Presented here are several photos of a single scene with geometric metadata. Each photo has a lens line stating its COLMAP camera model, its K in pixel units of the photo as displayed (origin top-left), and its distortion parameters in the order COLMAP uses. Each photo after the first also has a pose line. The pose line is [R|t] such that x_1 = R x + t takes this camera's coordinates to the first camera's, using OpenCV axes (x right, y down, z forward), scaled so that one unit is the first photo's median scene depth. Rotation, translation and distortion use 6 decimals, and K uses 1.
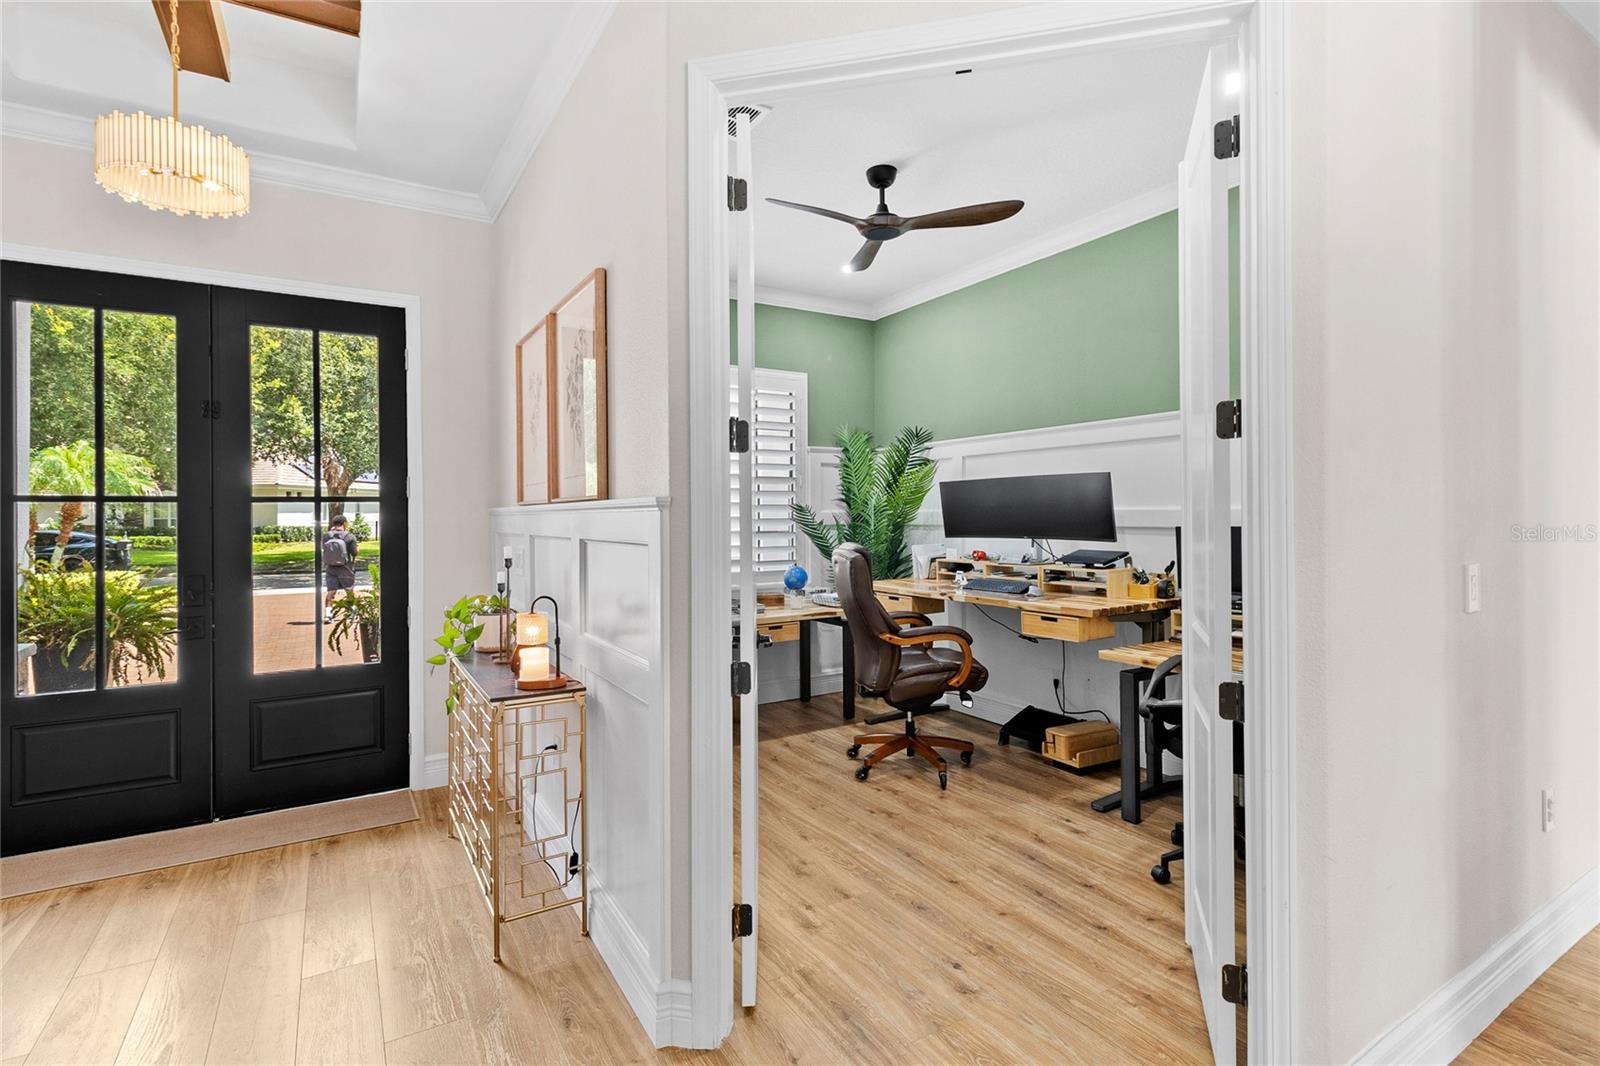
lens RADIAL K [[760.4, 0, 797.3], [0, 760.4, 512.3], [0, 0, 1]] dist [0.000049, 0.000597]
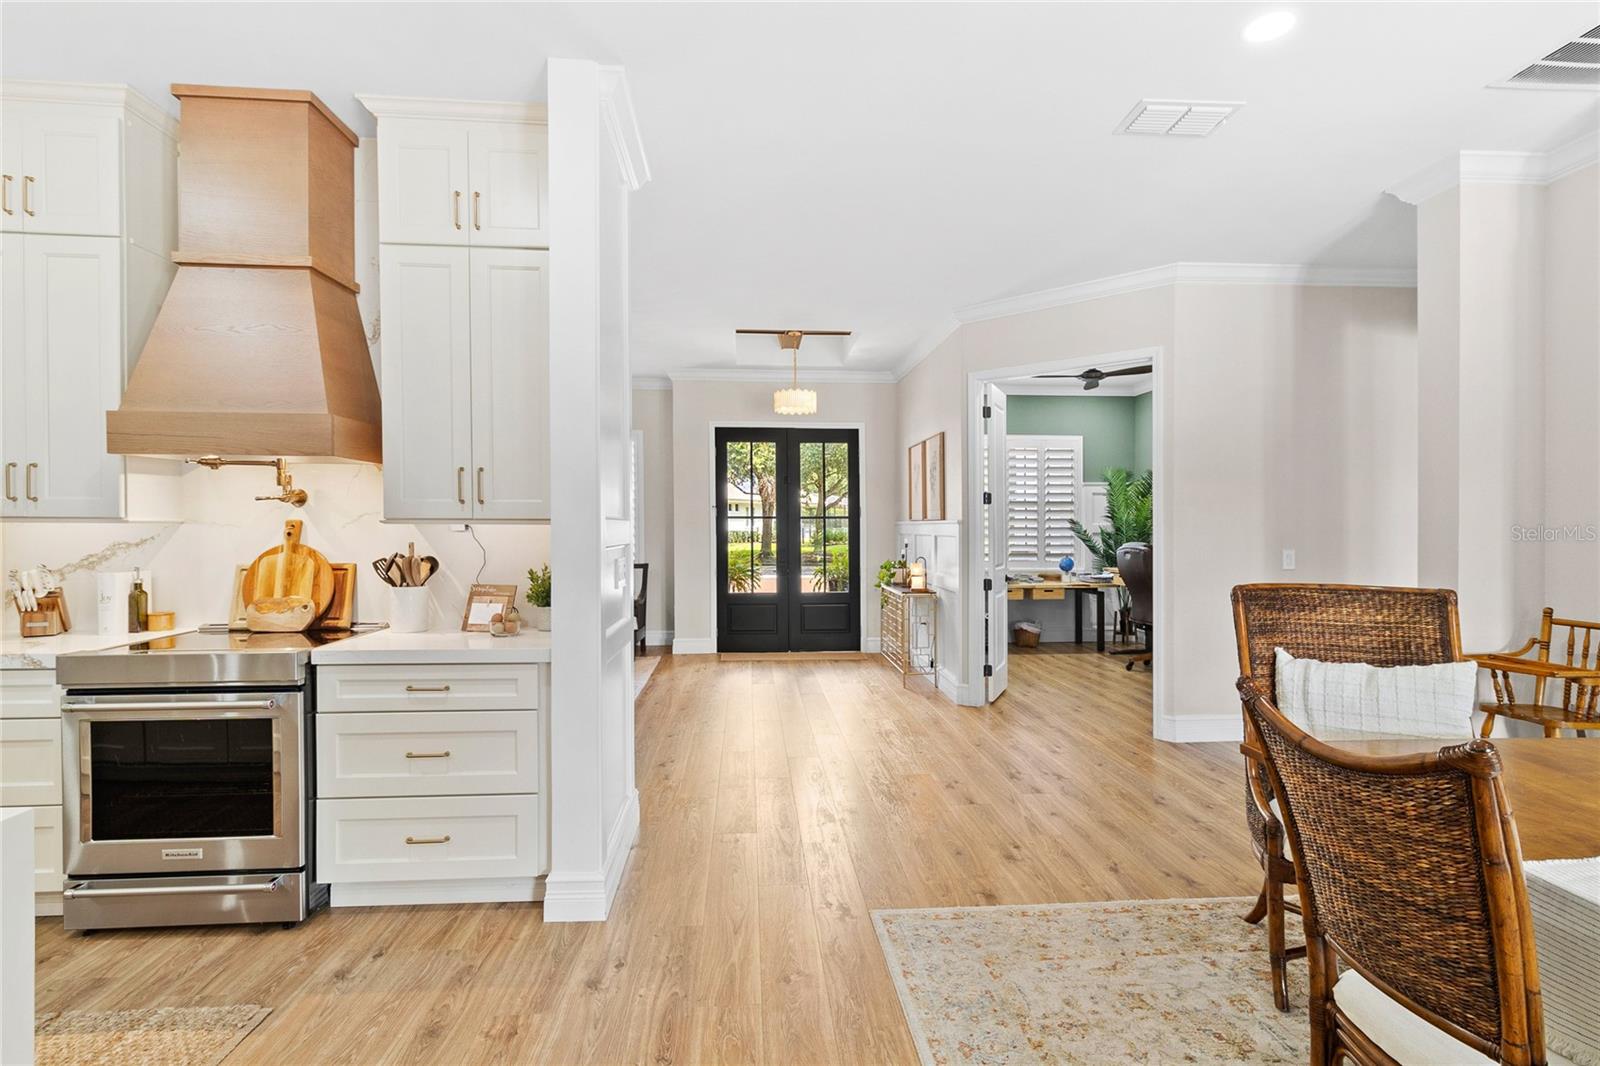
lens RADIAL K [[760.4, 0, 797.3], [0, 760.4, 512.3], [0, 0, 1]] dist [0.000049, 0.000597]
pose [[0.885587, -0.001011, -0.464472, 0.352564], [-0.004384, 0.999935, -0.010534, -0.009556], [0.464453, 0.011365, 0.885525, -1.054398]]
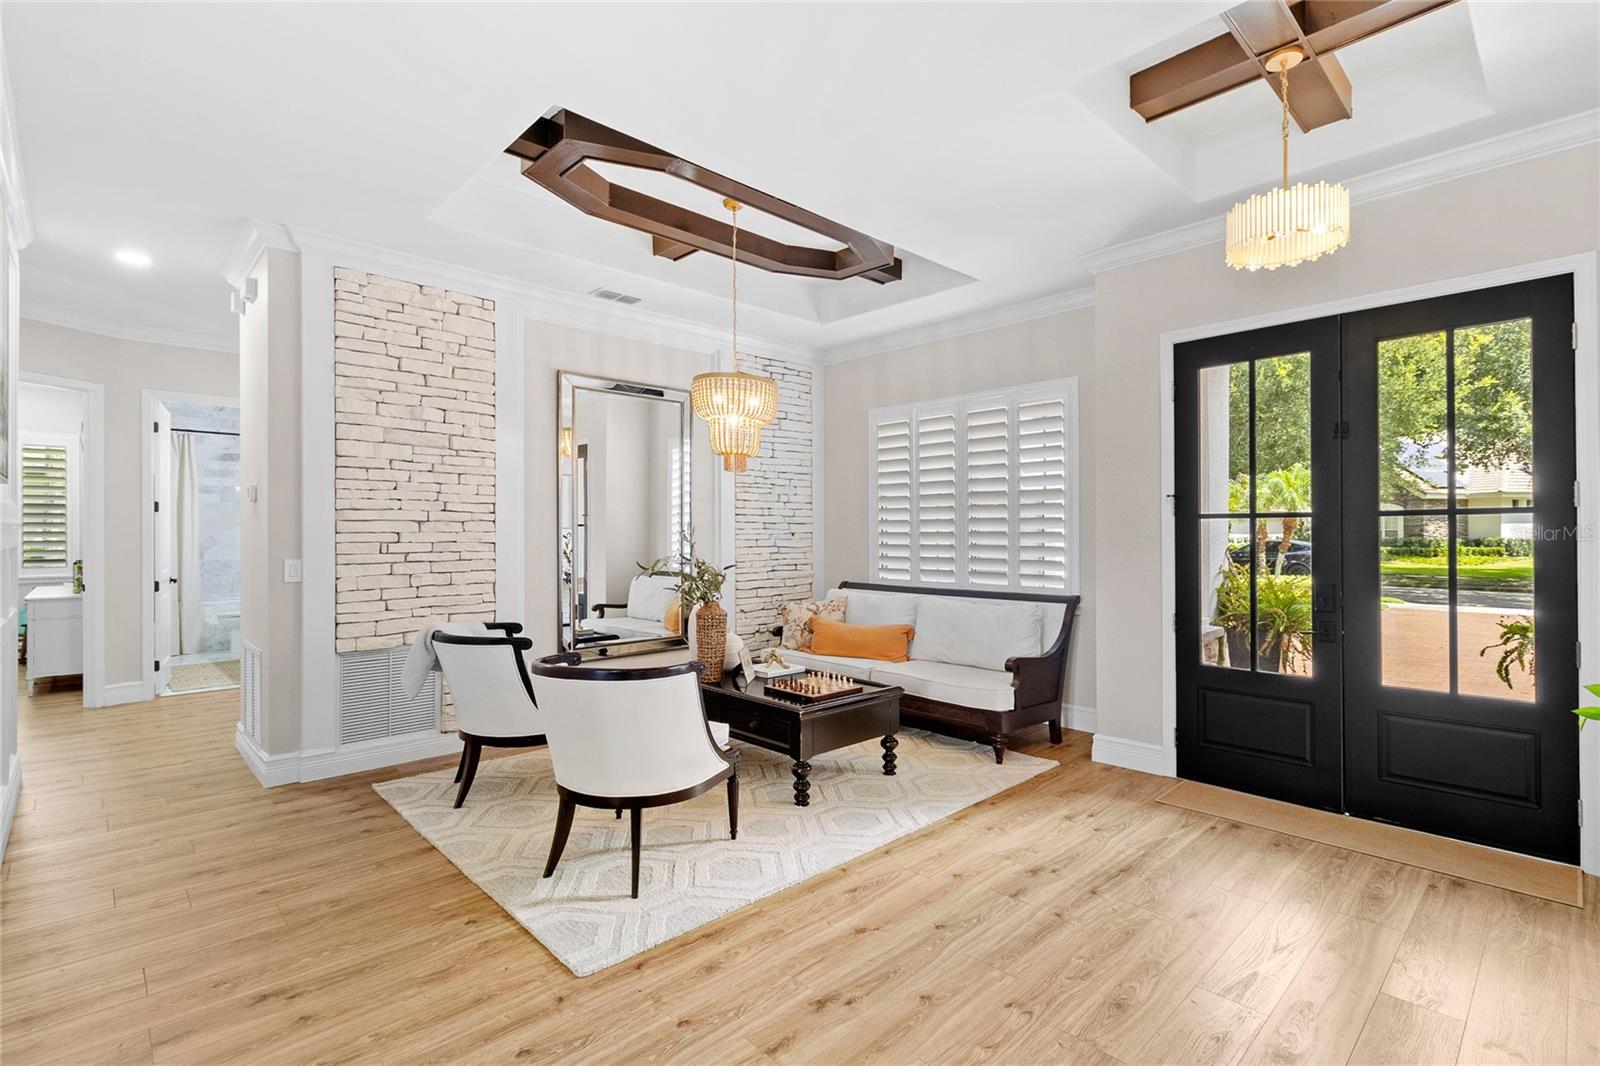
lens RADIAL K [[743.8, 0, 797.4], [0, 743.8, 529.1], [0, 0, 1]] dist [0.002250, 0.000314]
pose [[0.207590, 0.000271, -0.978216, 0.095898], [0.007339, 0.999971, 0.001834, -0.003152], [0.978188, -0.007560, 0.207582, 0.029881]]
